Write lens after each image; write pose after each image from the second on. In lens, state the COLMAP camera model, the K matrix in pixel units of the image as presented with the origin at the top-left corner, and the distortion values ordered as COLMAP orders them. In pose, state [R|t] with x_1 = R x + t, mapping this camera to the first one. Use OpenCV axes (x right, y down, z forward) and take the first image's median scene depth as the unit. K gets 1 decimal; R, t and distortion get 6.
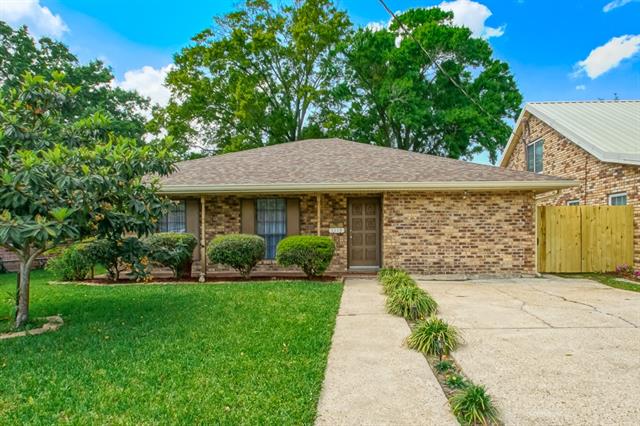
lens RADIAL K [[350.4, 0, 306.4], [0, 350.4, 238.2], [0, 0, 1]] dist [-0.001370, -0.000784]
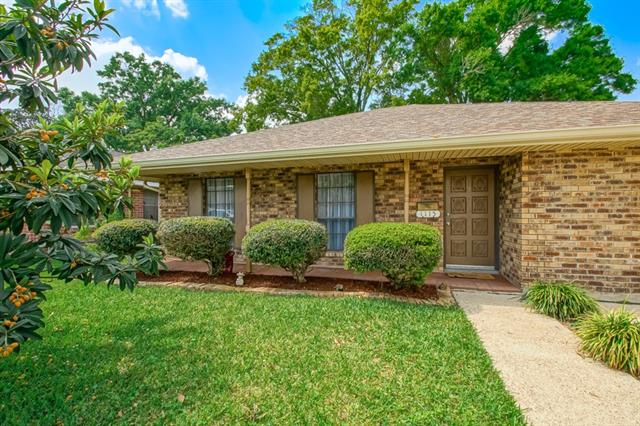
lens RADIAL K [[270.5, 0, 294.8], [0, 270.5, 216.3], [0, 0, 1]] dist [0.014800, -0.009888]
pose [[0.971130, 0.005676, -0.238483, -0.044765], [-0.007089, 0.999962, -0.005068, -0.012832], [0.238445, 0.006612, 0.971133, 0.400105]]
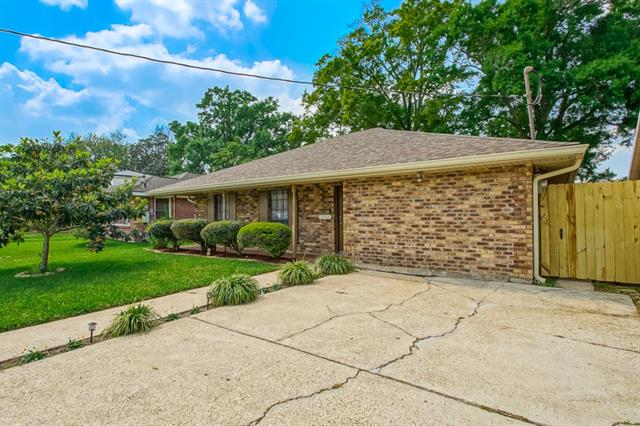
lens RADIAL K [[293.2, 0, 305.1], [0, 293.2, 214.9], [0, 0, 1]] dist [0.000051, -0.000152]
pose [[0.839486, -0.000375, -0.543381, 0.524802], [-0.007880, 0.999886, -0.012863, -0.017026], [0.543324, 0.015080, 0.839388, 0.207538]]
